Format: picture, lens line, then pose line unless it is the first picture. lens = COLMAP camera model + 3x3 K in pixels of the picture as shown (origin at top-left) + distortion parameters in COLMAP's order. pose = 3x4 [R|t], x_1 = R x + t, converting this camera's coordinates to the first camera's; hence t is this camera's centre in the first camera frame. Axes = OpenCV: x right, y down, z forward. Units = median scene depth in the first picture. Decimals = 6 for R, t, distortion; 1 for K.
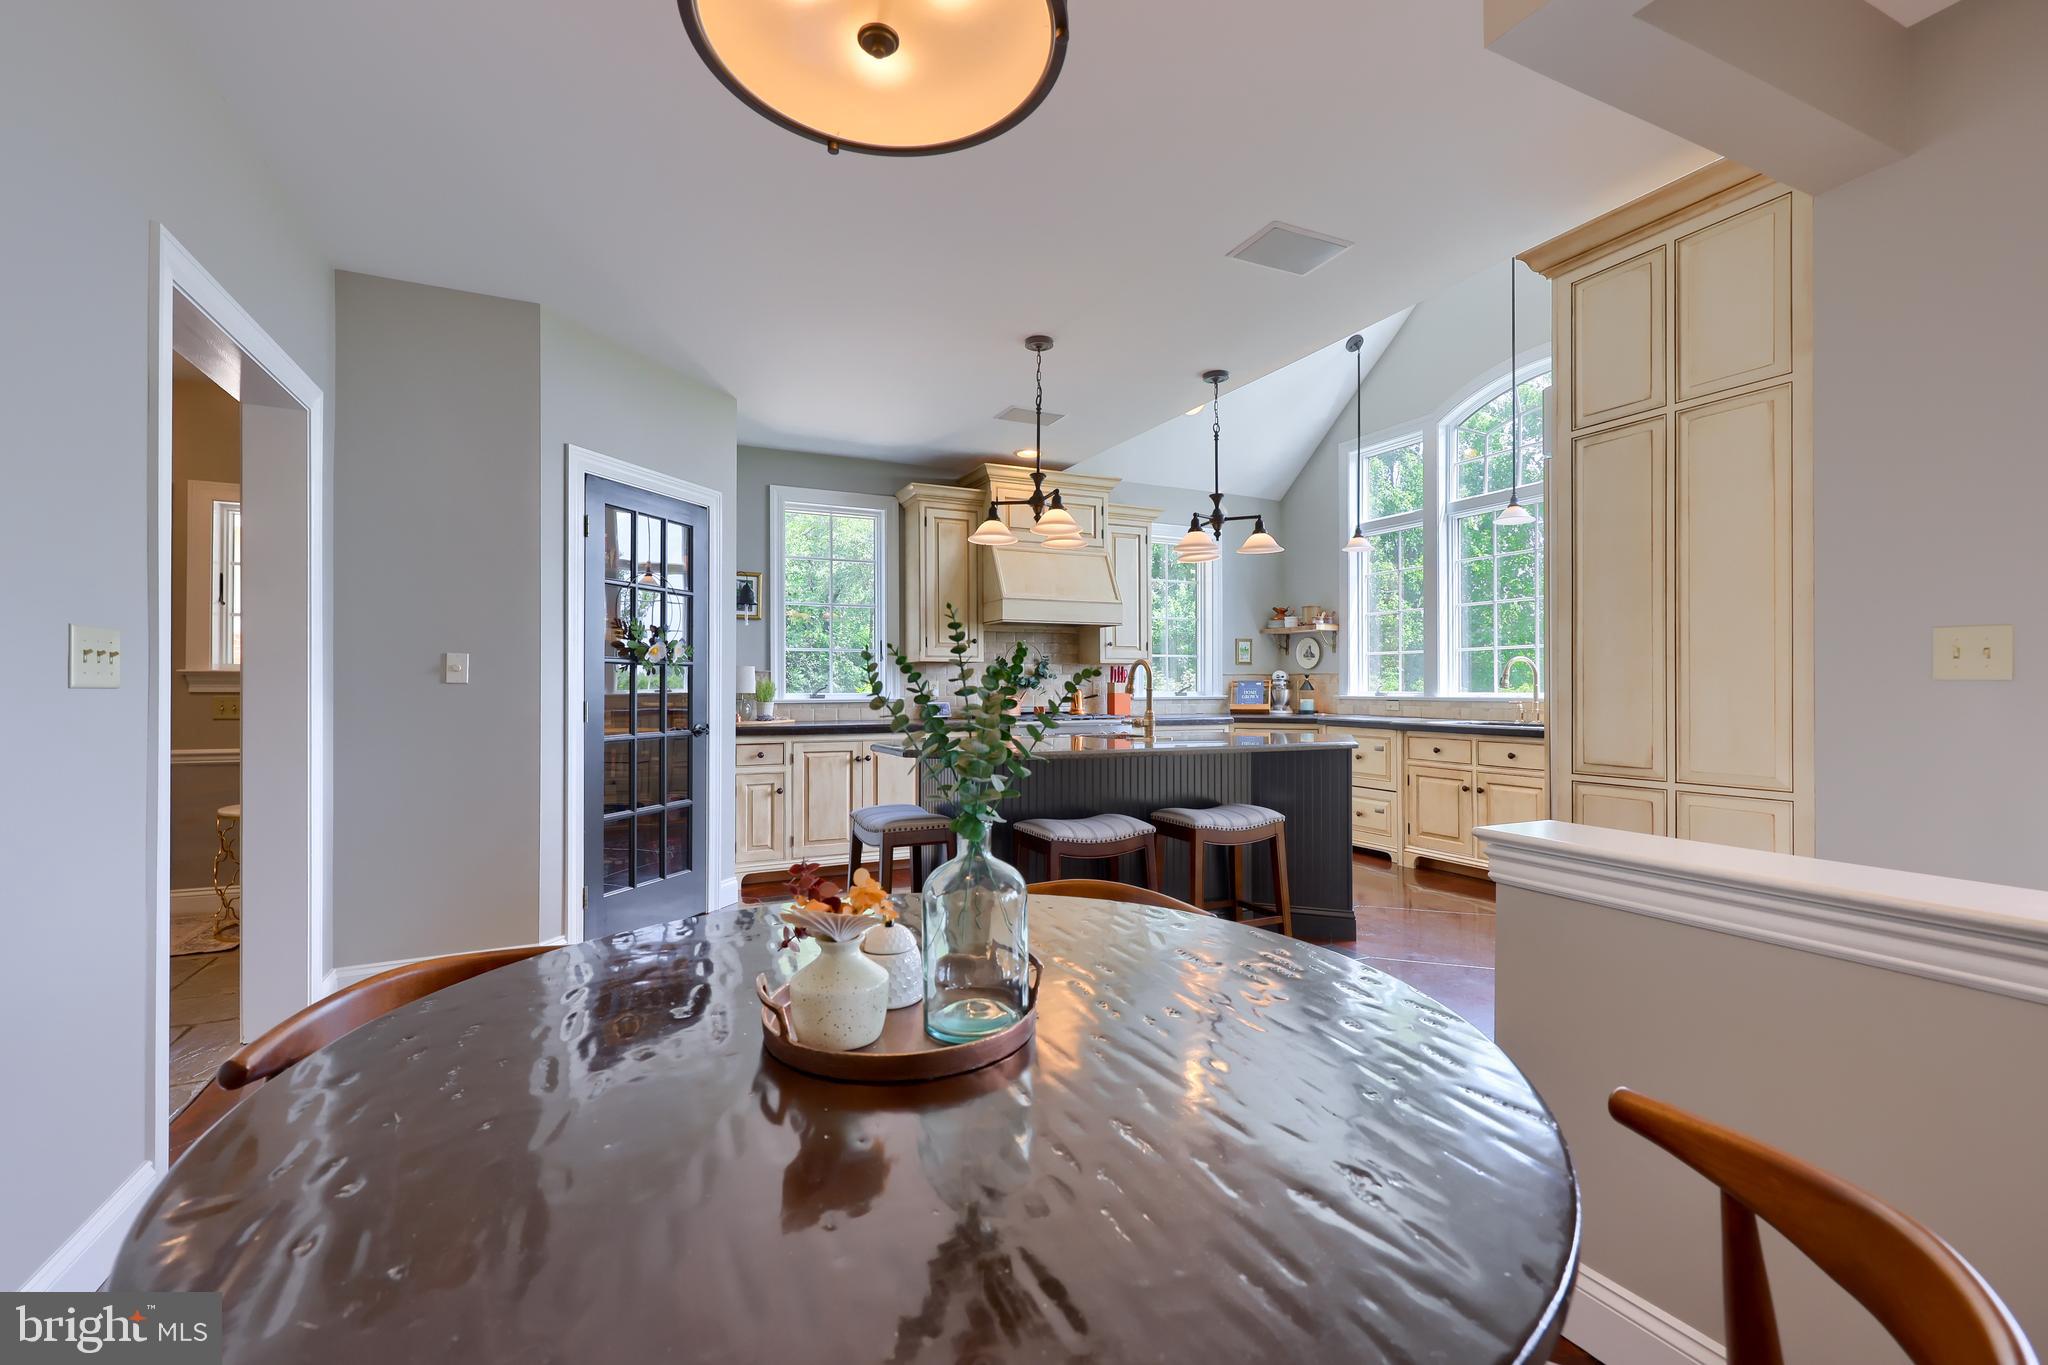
lens RADIAL K [[880.6, 0, 1022.2], [0, 880.6, 680.1], [0, 0, 1]] dist [0.013935, -0.000094]
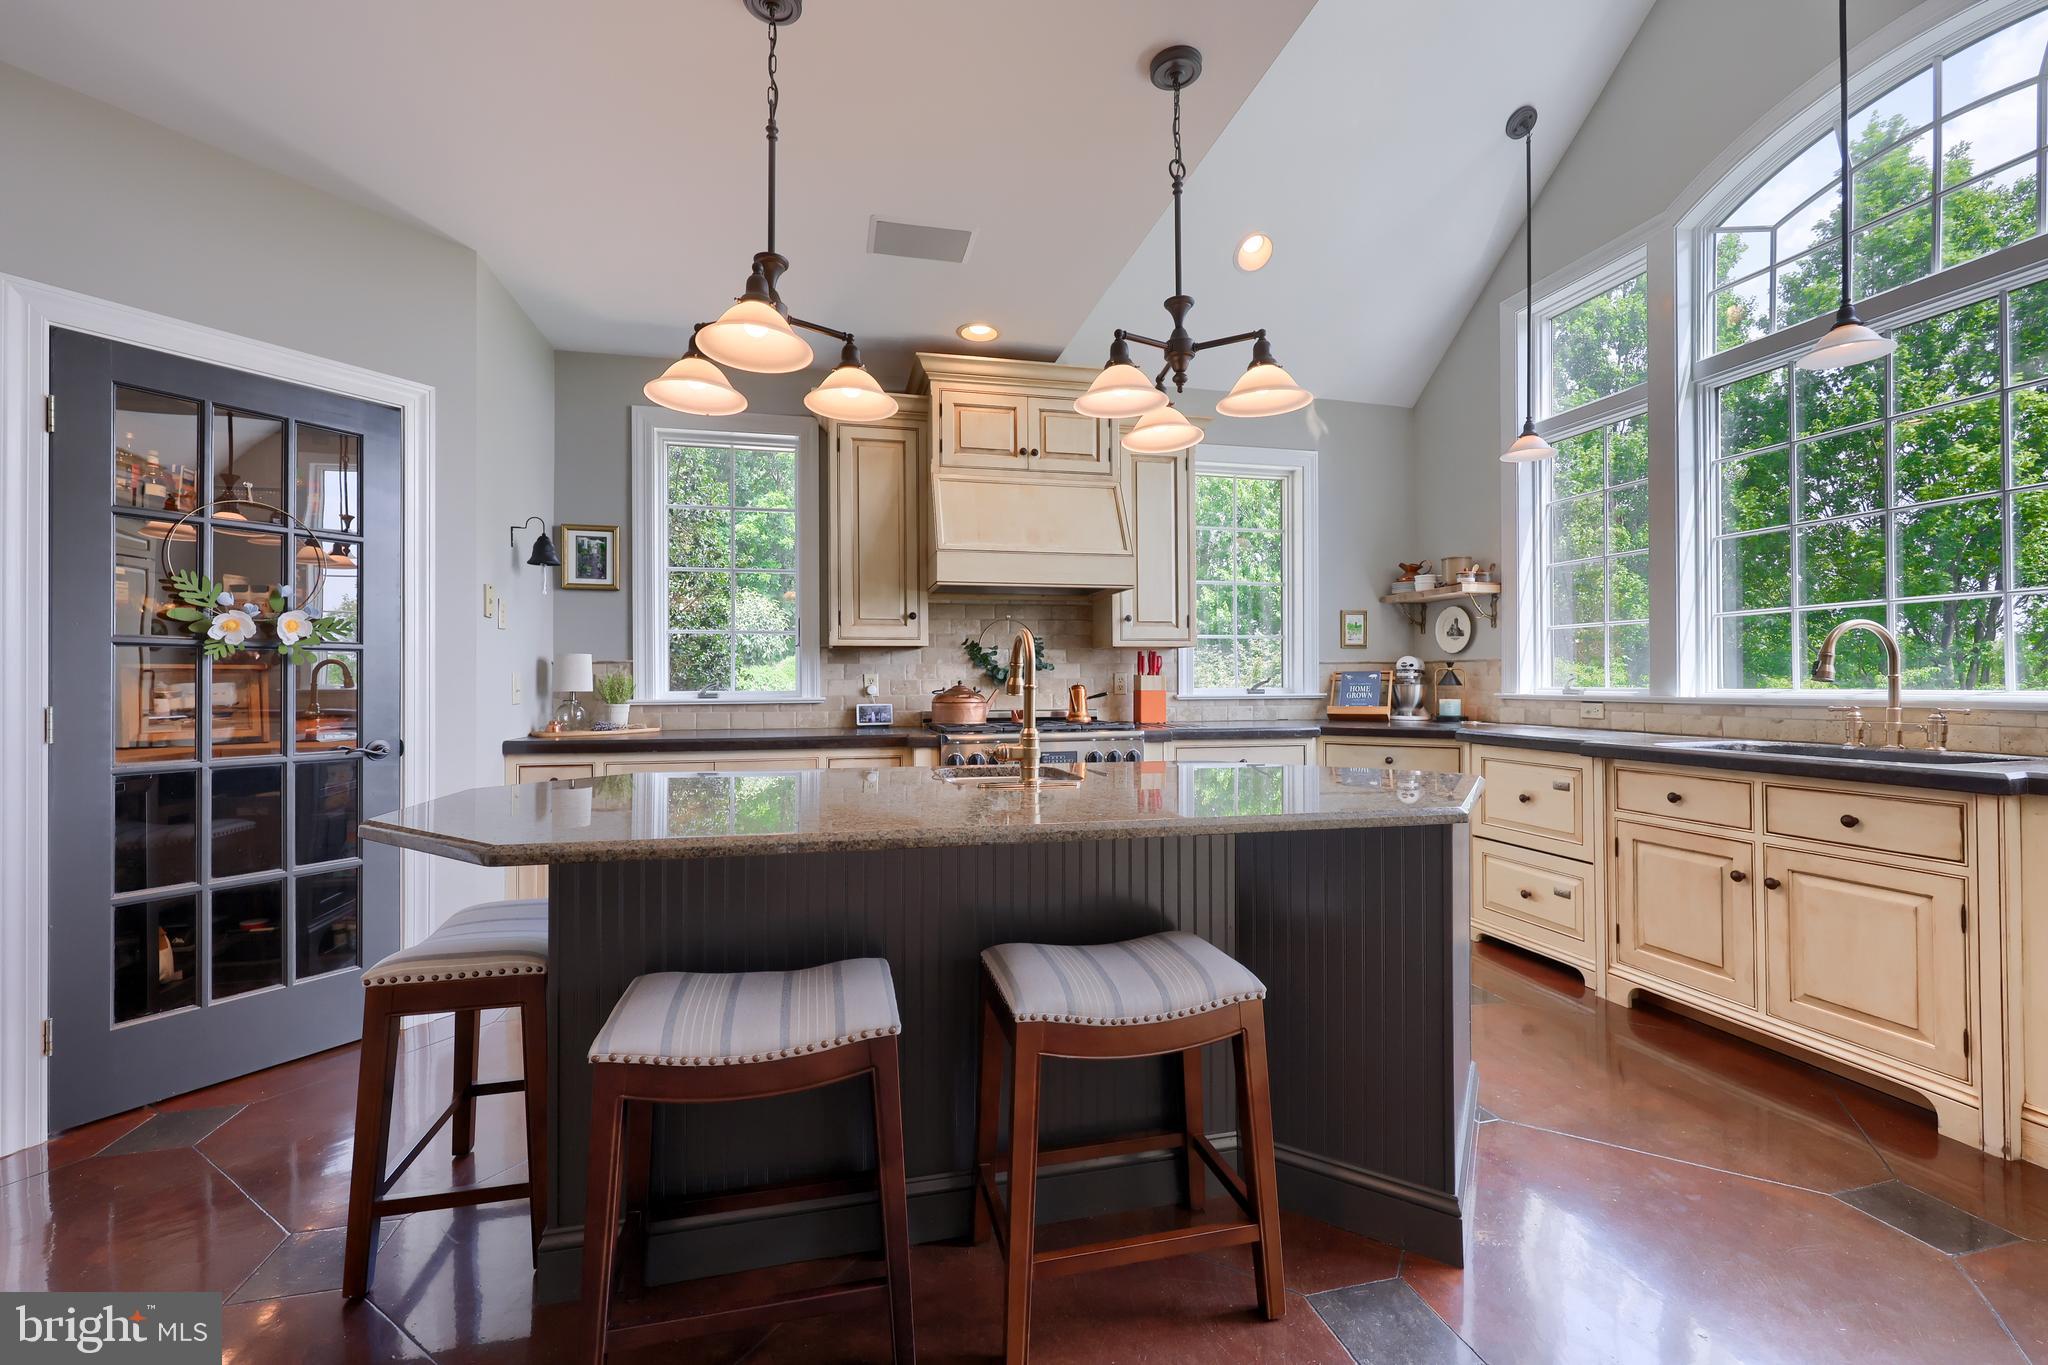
lens RADIAL K [[831.9, 0, 1037.1], [0, 831.9, 678.6], [0, 0, 1]] dist [0.002943, 0.000097]
pose [[0.977481, -0.003555, -0.210995, 0.180354], [0.004463, 0.999983, 0.003826, 0.003070], [0.210978, -0.004681, 0.977480, 0.386369]]
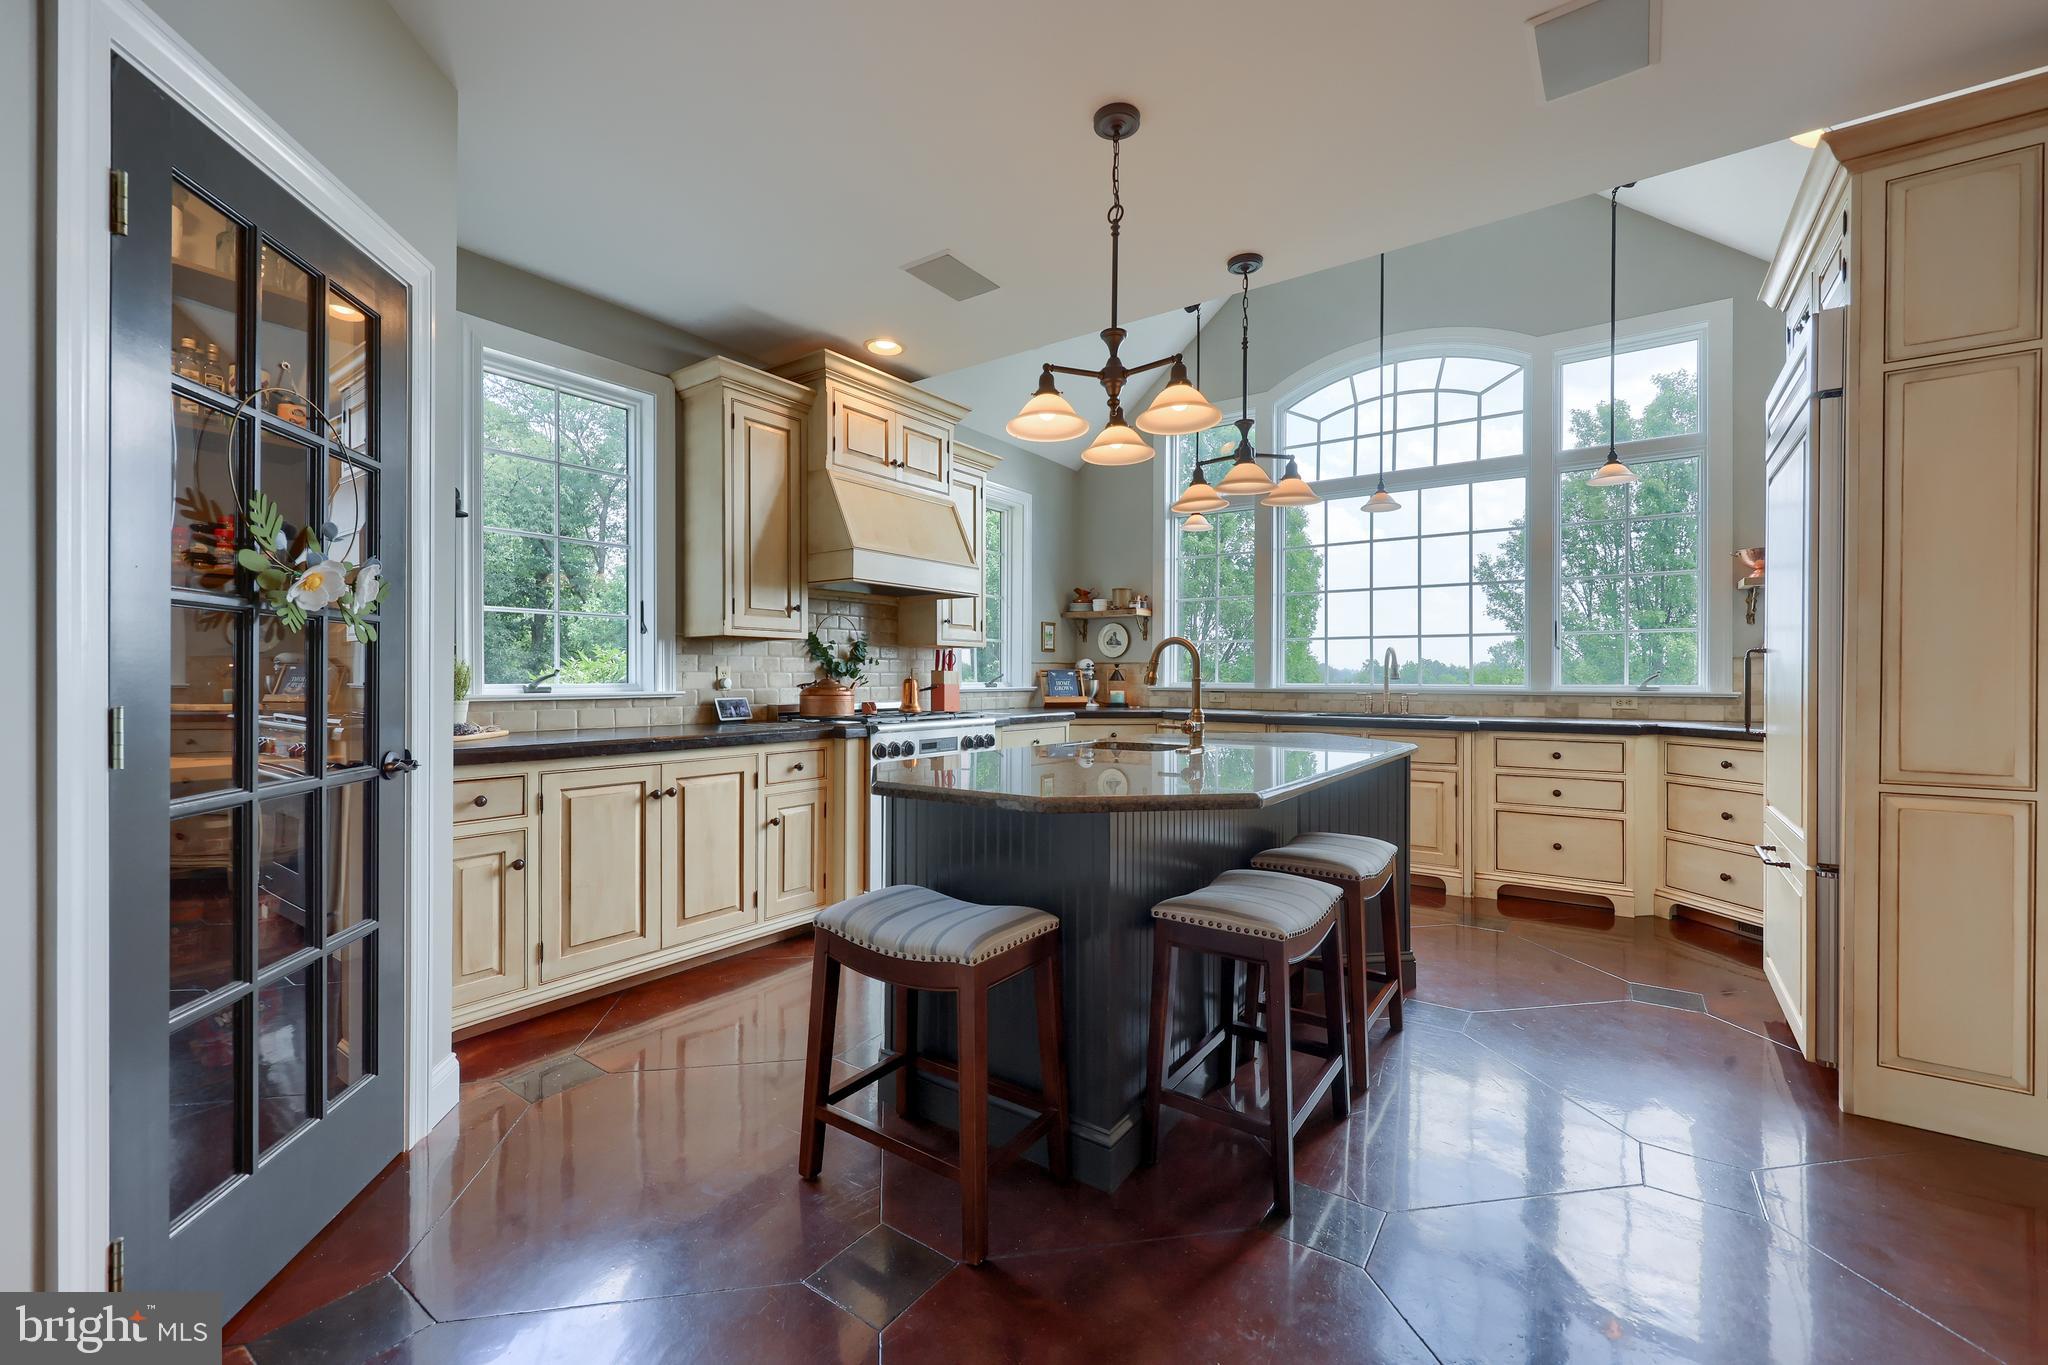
lens RADIAL K [[831.9, 0, 1013.2], [0, 831.9, 681.9], [0, 0, 1]] dist [0.002943, 0.000097]
pose [[0.874235, 0.001401, 0.485500, -0.224377], [-0.007903, 0.999904, 0.011345, 0.004578], [-0.485438, -0.013755, 0.874163, 0.354125]]
